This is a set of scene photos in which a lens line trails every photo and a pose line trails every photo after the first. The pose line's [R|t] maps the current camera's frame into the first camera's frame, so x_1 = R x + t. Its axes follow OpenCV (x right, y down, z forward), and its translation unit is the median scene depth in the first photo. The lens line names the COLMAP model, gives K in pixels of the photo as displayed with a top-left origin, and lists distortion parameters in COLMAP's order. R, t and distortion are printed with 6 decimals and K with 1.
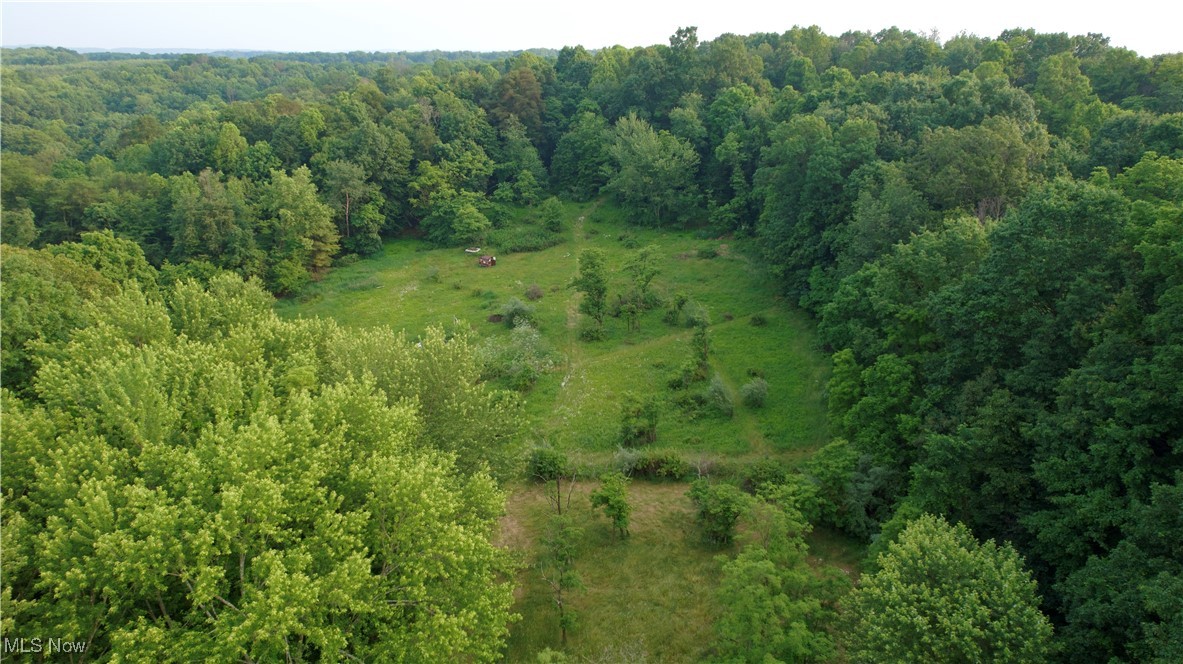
lens RADIAL K [[750.7, 0, 591.5], [0, 750.7, 332.0], [0, 0, 1]] dist [-0.067160, 0.056041]
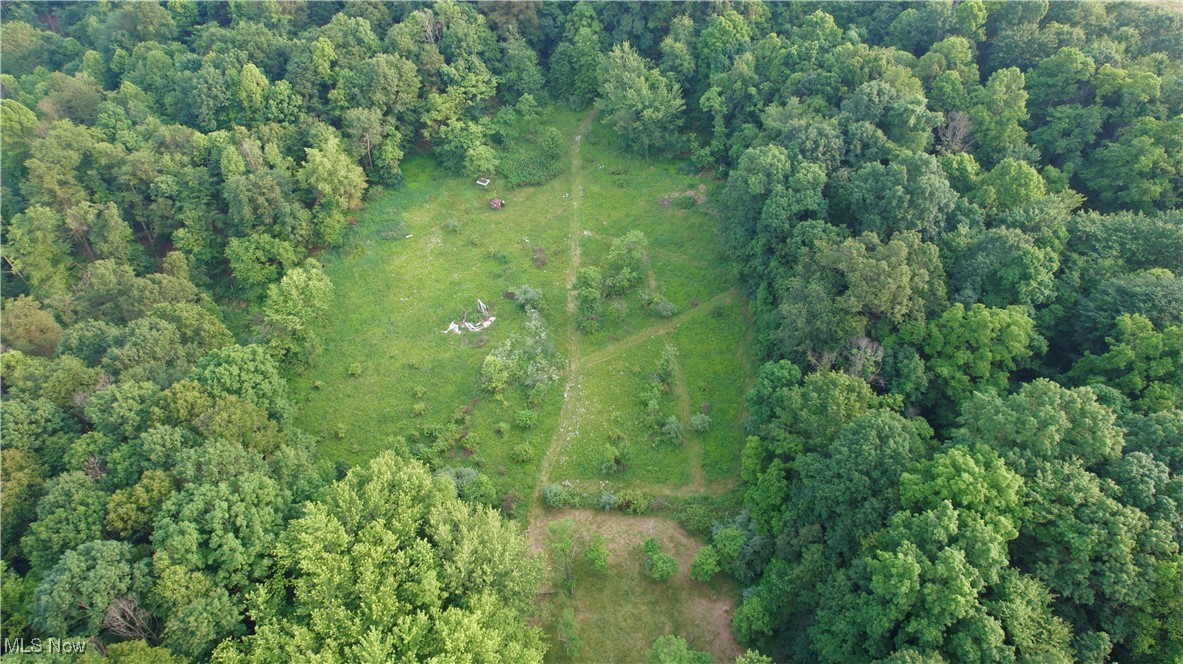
lens RADIAL K [[750.7, 0, 591.5], [0, 750.7, 332.0], [0, 0, 1]] dist [-0.067160, 0.056041]
pose [[0.999998, -0.000141, 0.002026, 0.004239], [-0.000682, 0.916339, 0.400402, -0.356286], [-0.001913, -0.400403, 0.916337, -0.134788]]
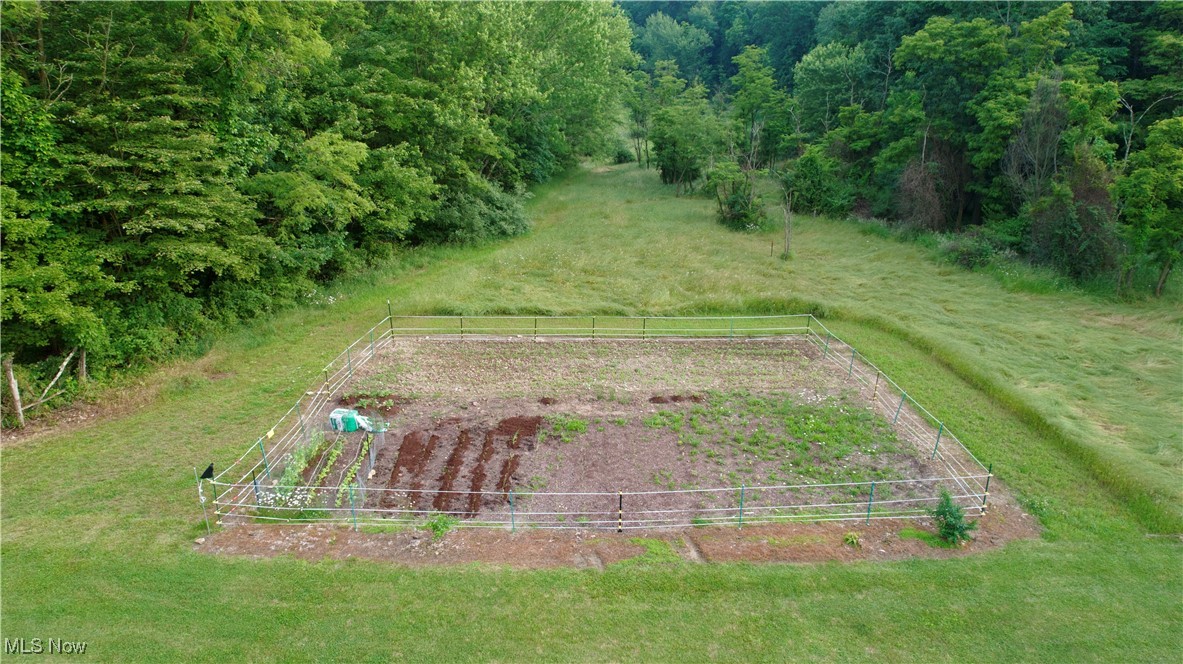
lens RADIAL K [[750.7, 0, 591.5], [0, 750.7, 332.0], [0, 0, 1]] dist [-0.067160, 0.056041]
pose [[0.999919, -0.004098, -0.012040, -0.049921], [0.004152, 0.999981, 0.004461, 0.256130], [0.012021, -0.004511, 0.999918, -0.277575]]
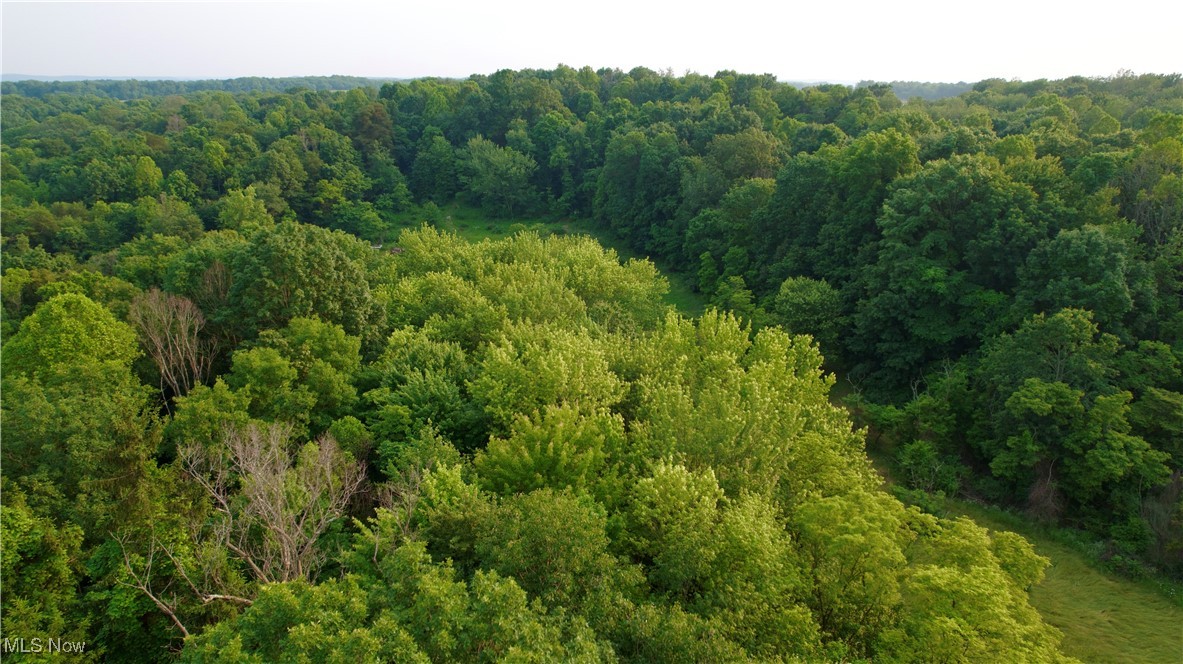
lens RADIAL K [[750.7, 0, 591.5], [0, 750.7, 332.0], [0, 0, 1]] dist [-0.067160, 0.056041]
pose [[0.924613, -0.128157, 0.358700, -0.294739], [0.137690, 0.990475, -0.001042, 0.086011], [-0.355150, 0.050353, 0.933452, -0.306263]]
